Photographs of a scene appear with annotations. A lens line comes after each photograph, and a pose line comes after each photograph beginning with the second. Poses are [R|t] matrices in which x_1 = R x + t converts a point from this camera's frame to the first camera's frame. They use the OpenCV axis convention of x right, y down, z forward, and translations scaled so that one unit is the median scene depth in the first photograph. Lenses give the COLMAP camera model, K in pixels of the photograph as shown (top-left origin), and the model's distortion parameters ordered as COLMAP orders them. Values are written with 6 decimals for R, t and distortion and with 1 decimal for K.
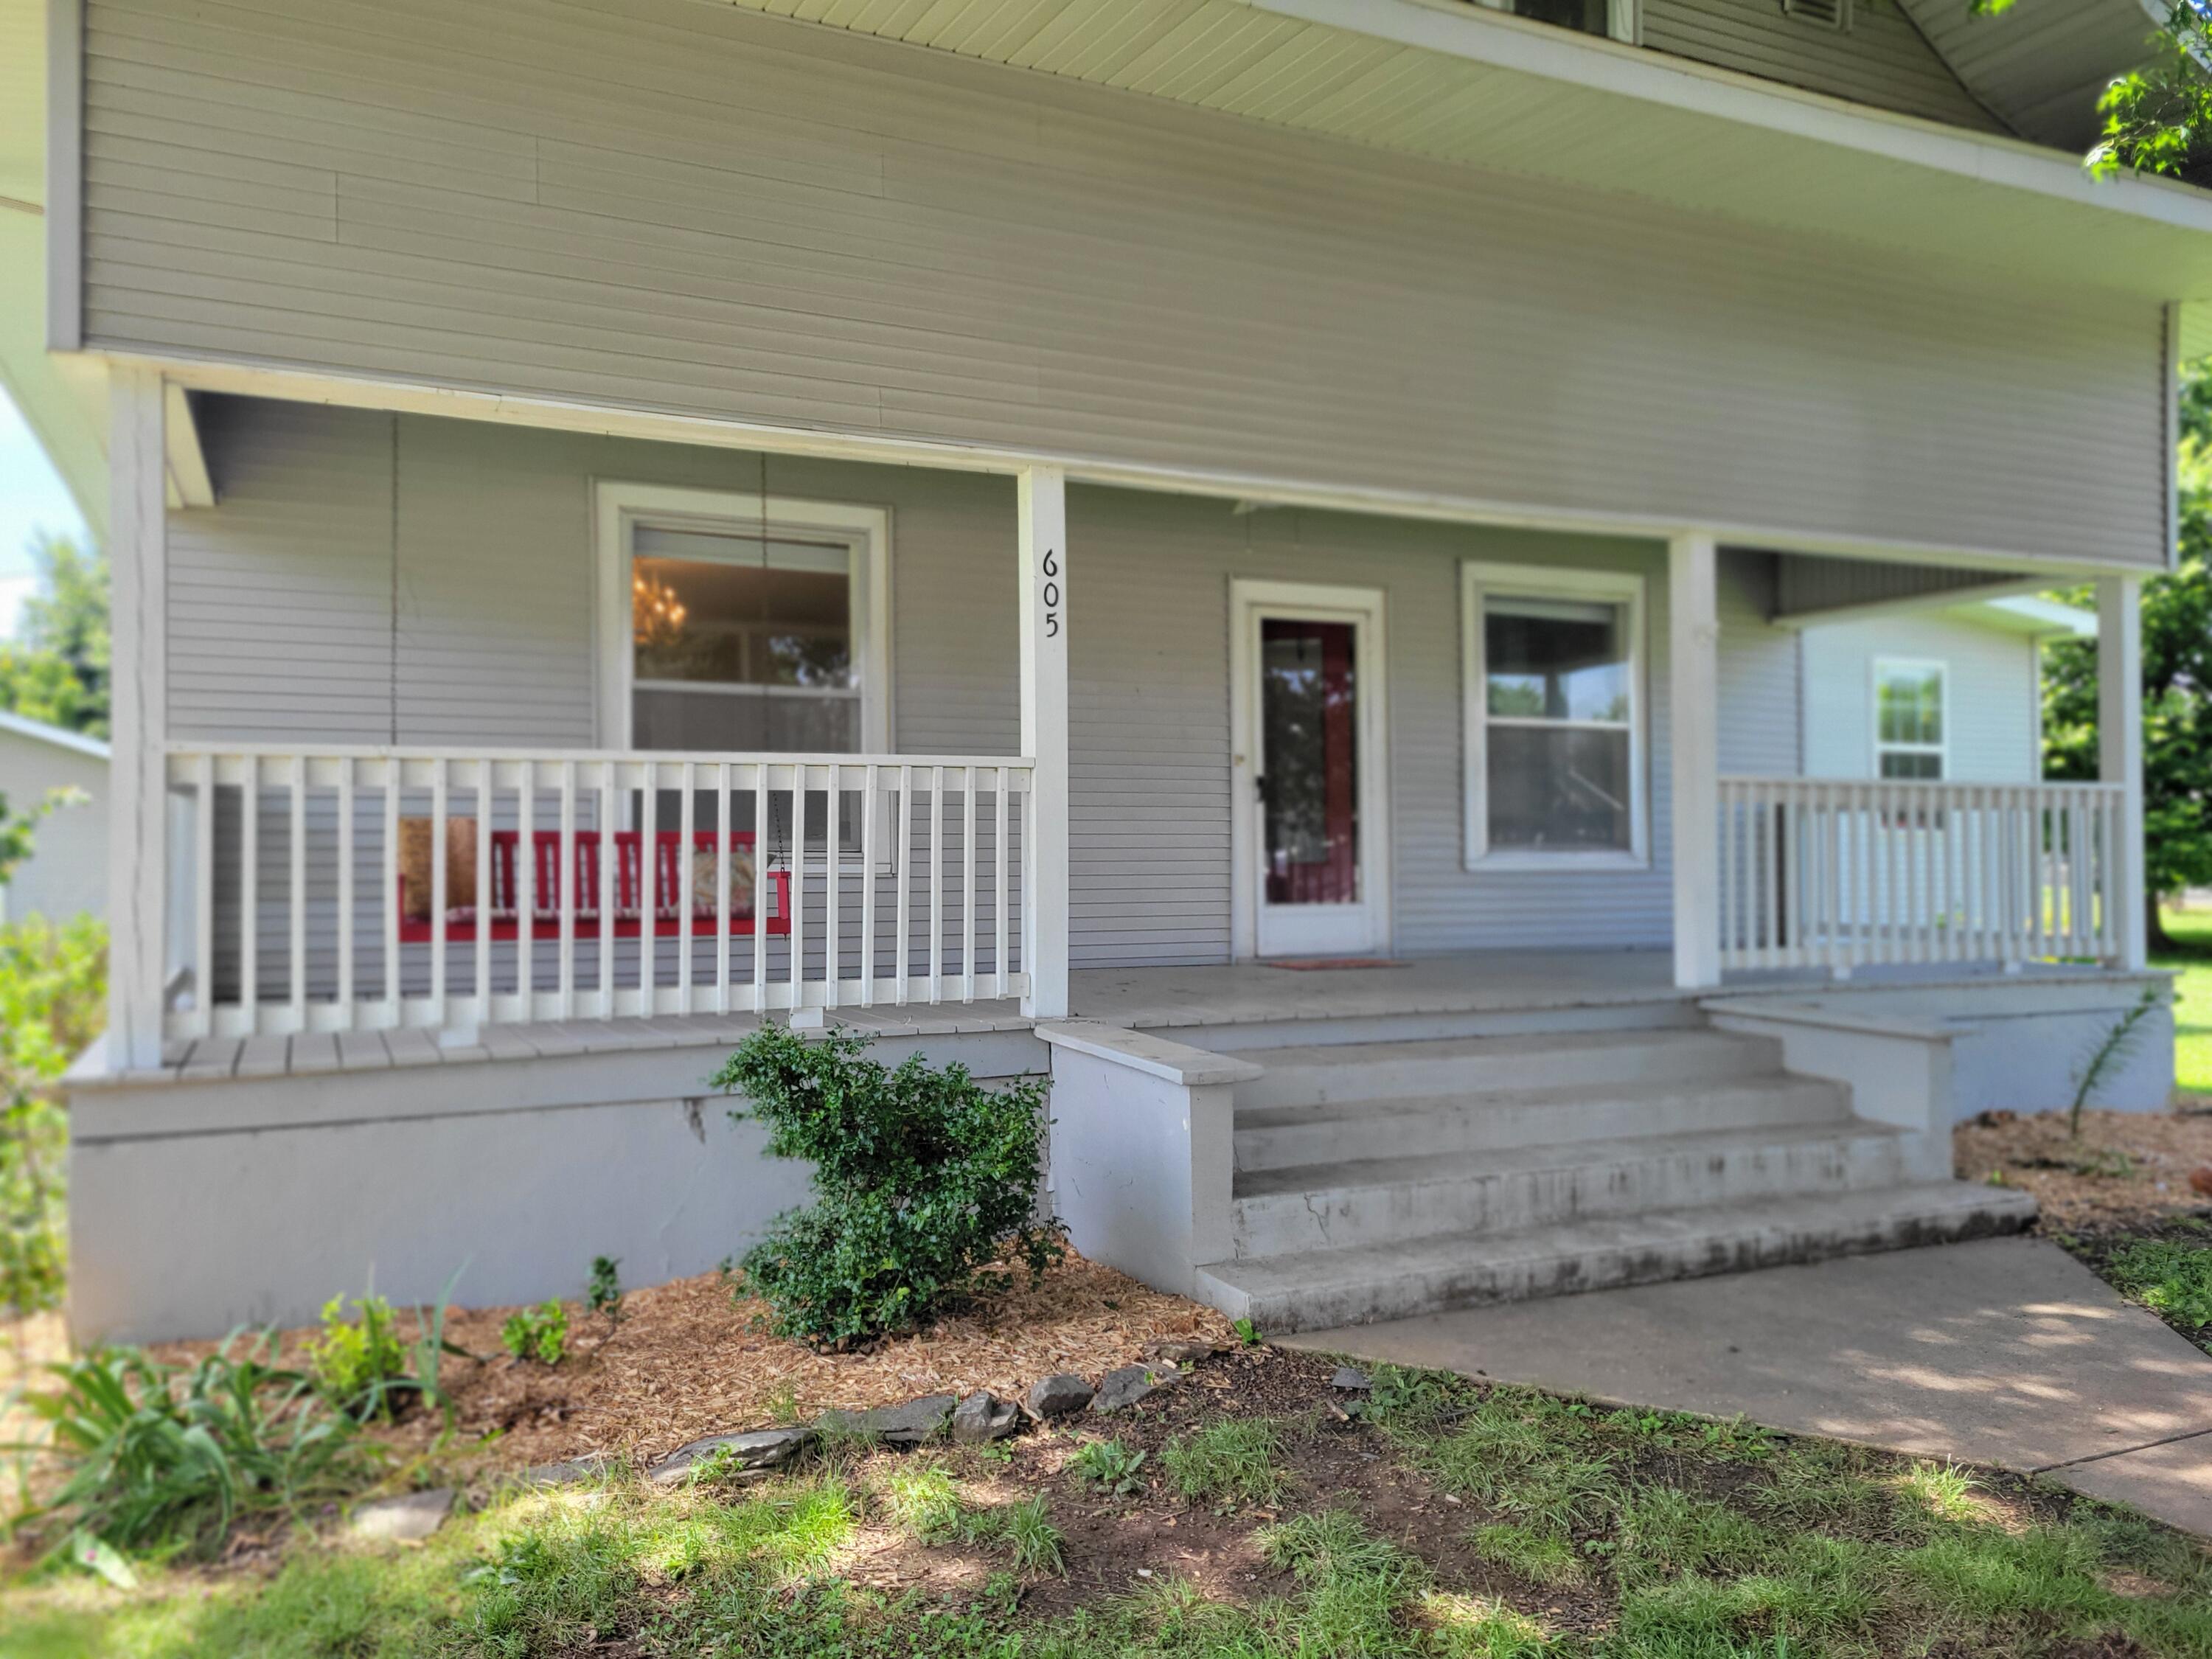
lens RADIAL K [[1693.7, 0, 1106.0], [0, 1693.7, 829.5], [0, 0, 1]] dist [0.002859, -0.001201]
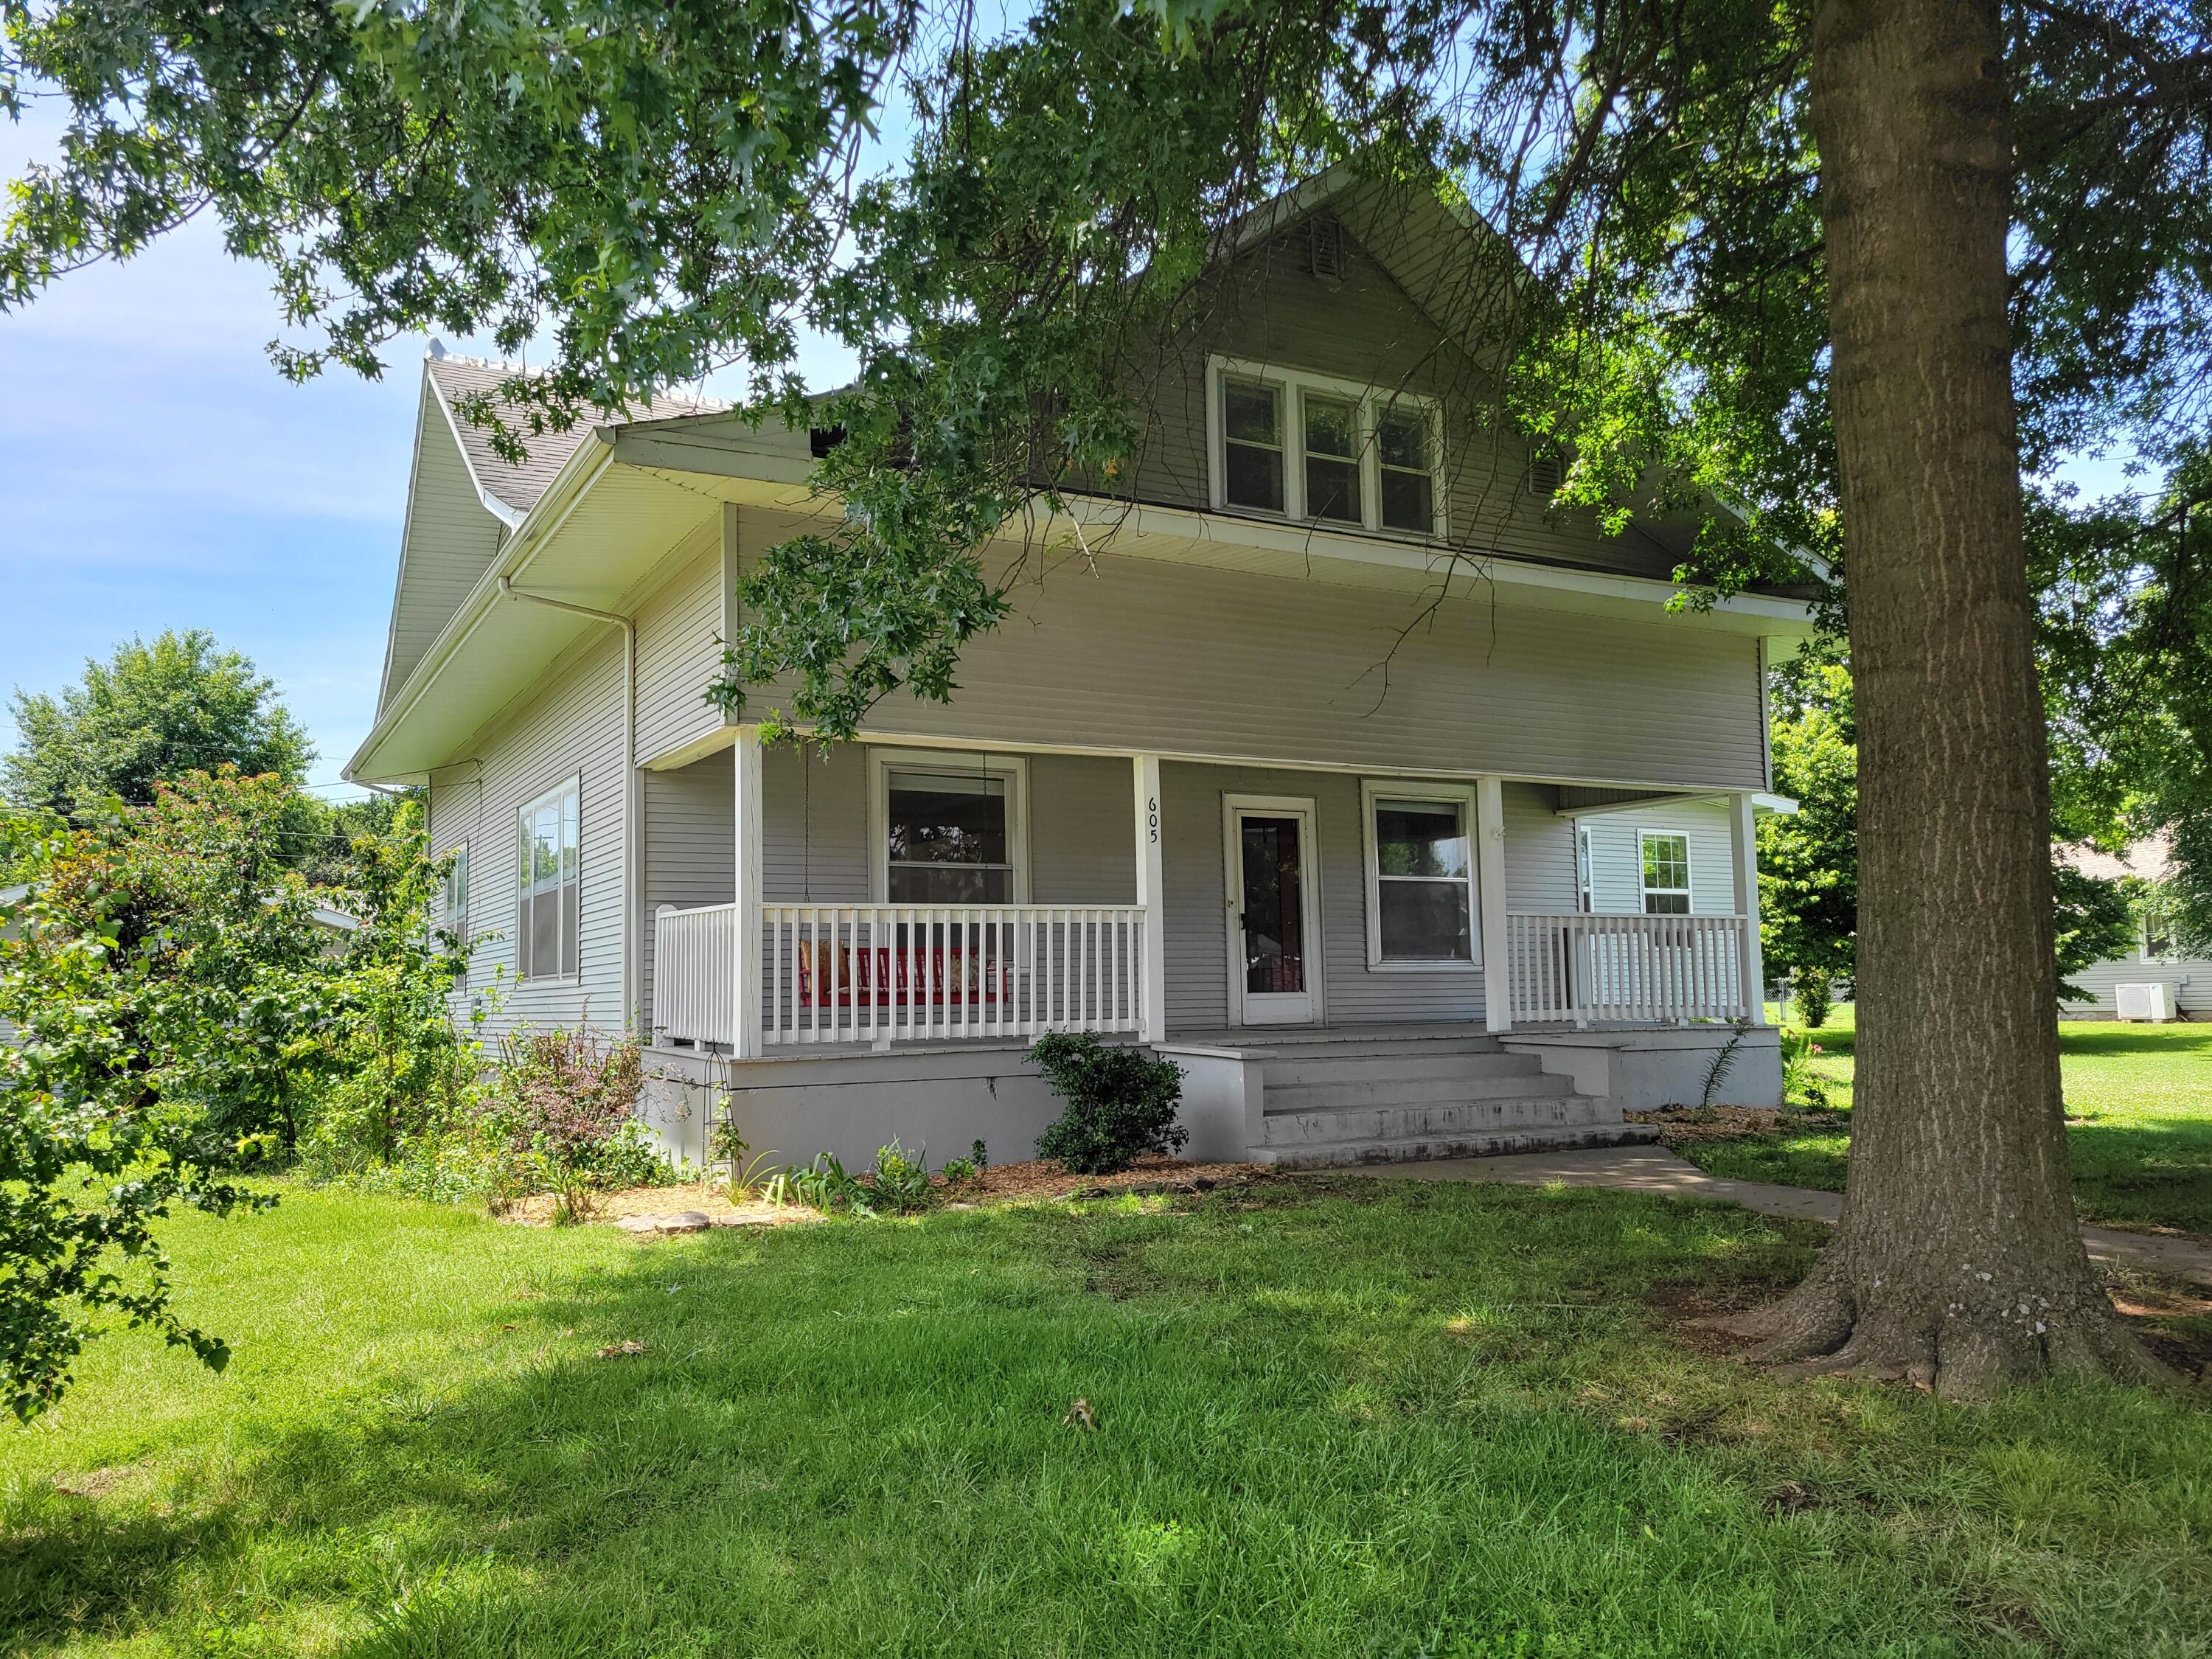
lens RADIAL K [[1693.7, 0, 1106.0], [0, 1693.7, 829.5], [0, 0, 1]] dist [0.002859, -0.001201]
pose [[0.998247, -0.003393, 0.059082, -0.154857], [0.008064, 0.996841, -0.079012, 0.017884], [-0.058628, 0.079350, 0.995121, -0.707636]]
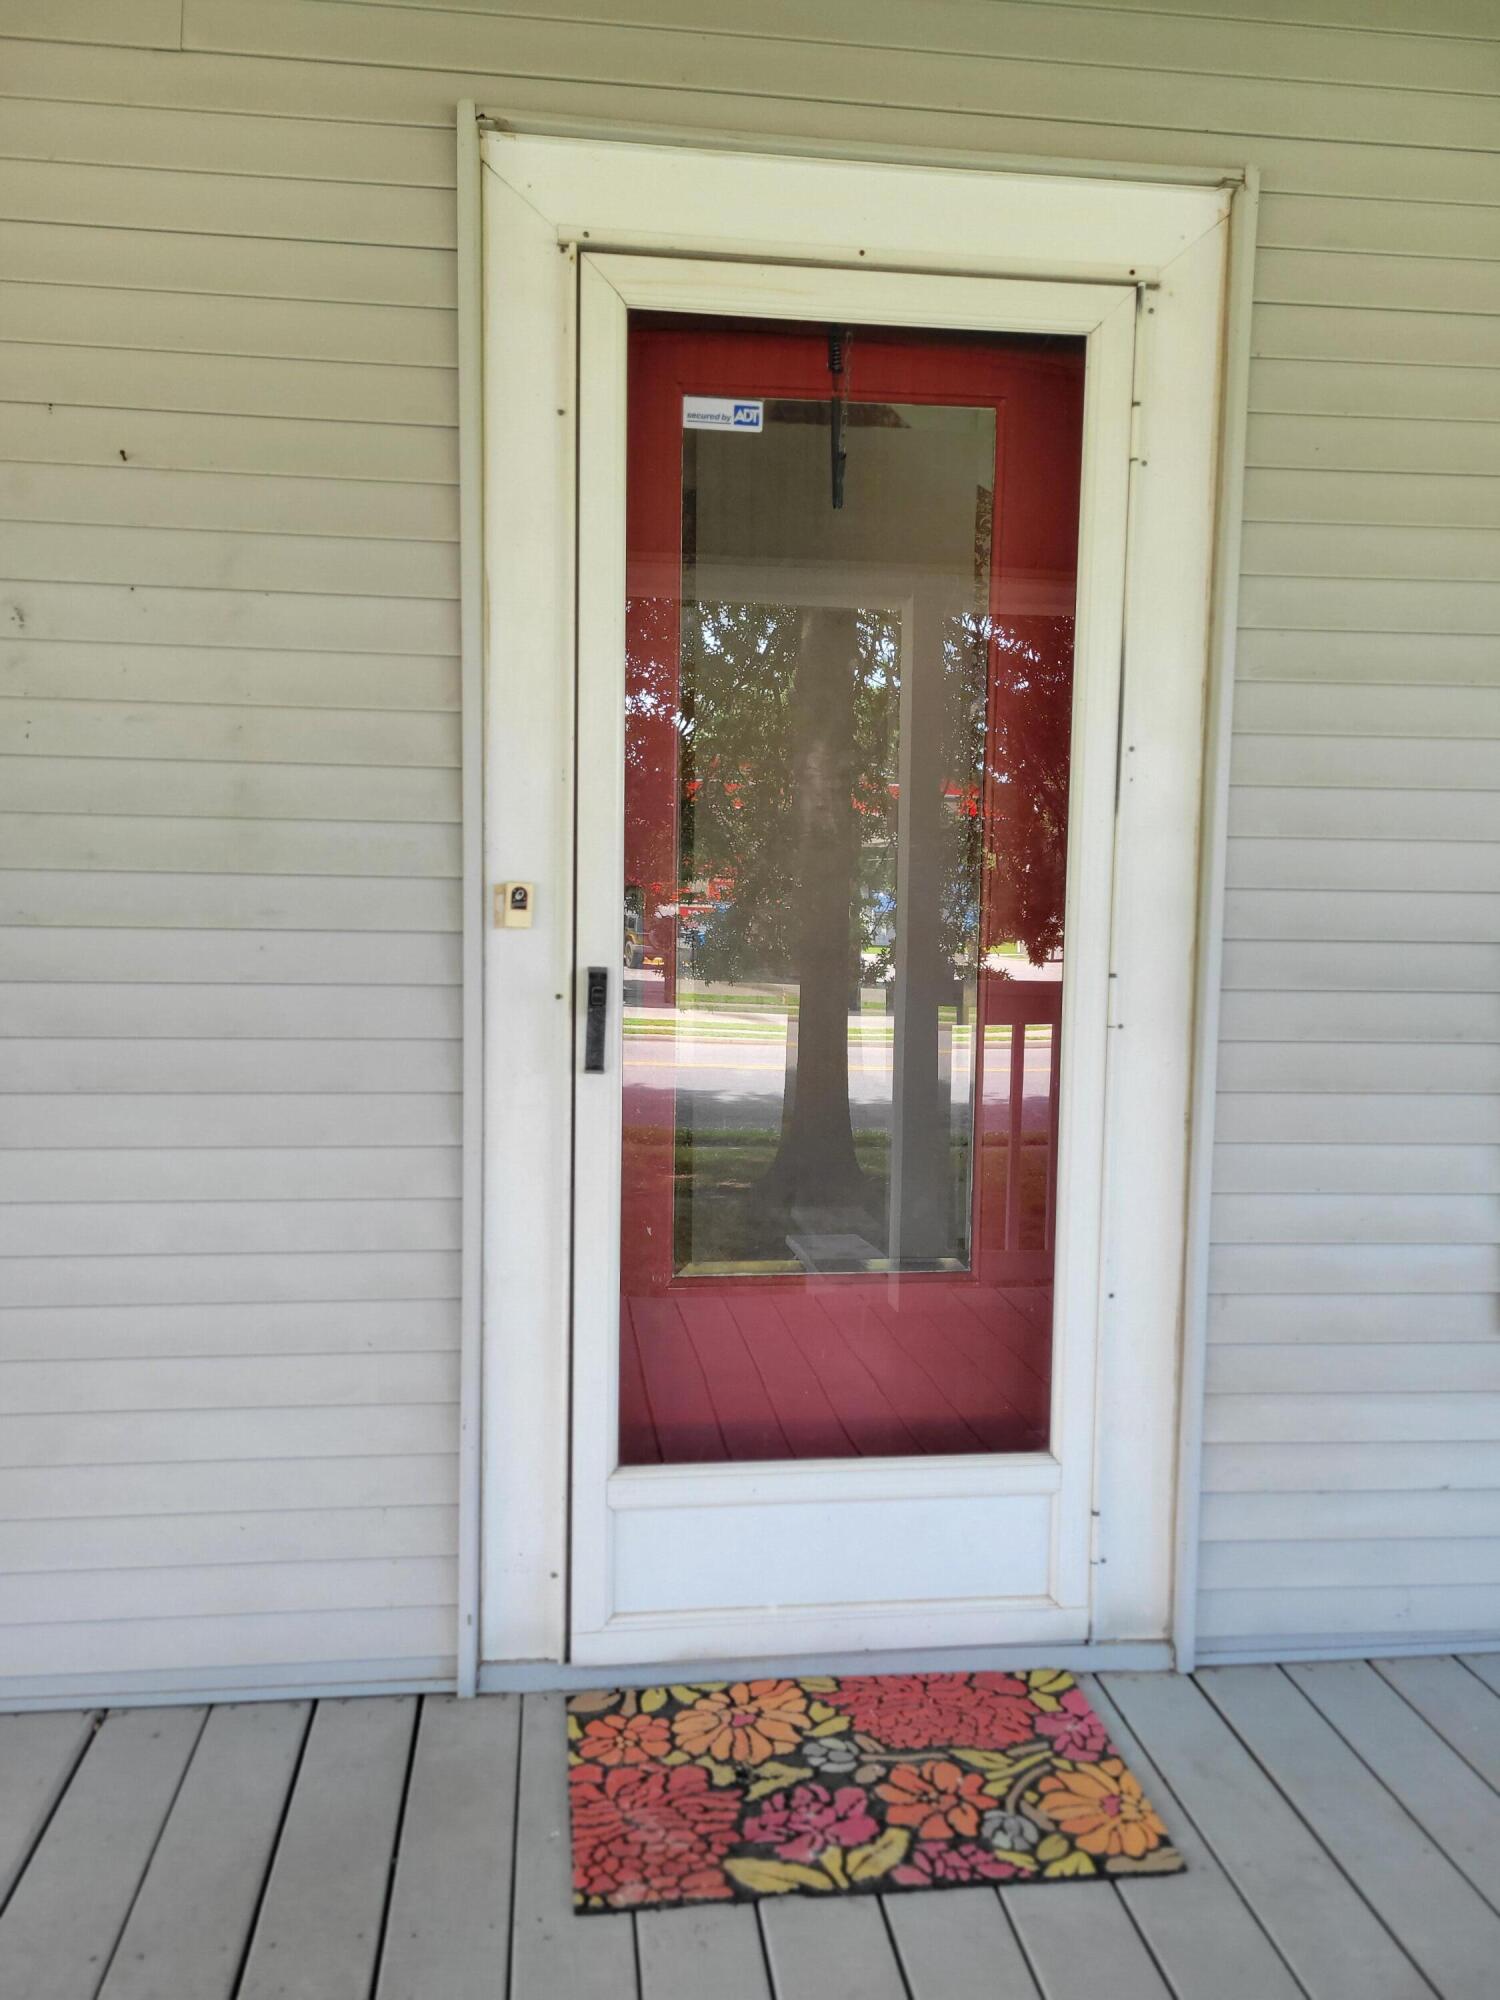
lens RADIAL K [[1531.4, 0, 750.0], [0, 1531.4, 1000.0], [0, 0, 1]] dist [0.002859, -0.001201]
pose [[0.947957, 0.050957, -0.314294, 0.206939], [-0.017463, 0.993945, 0.108480, -0.058193], [0.317918, -0.097346, 0.943107, 0.903932]]
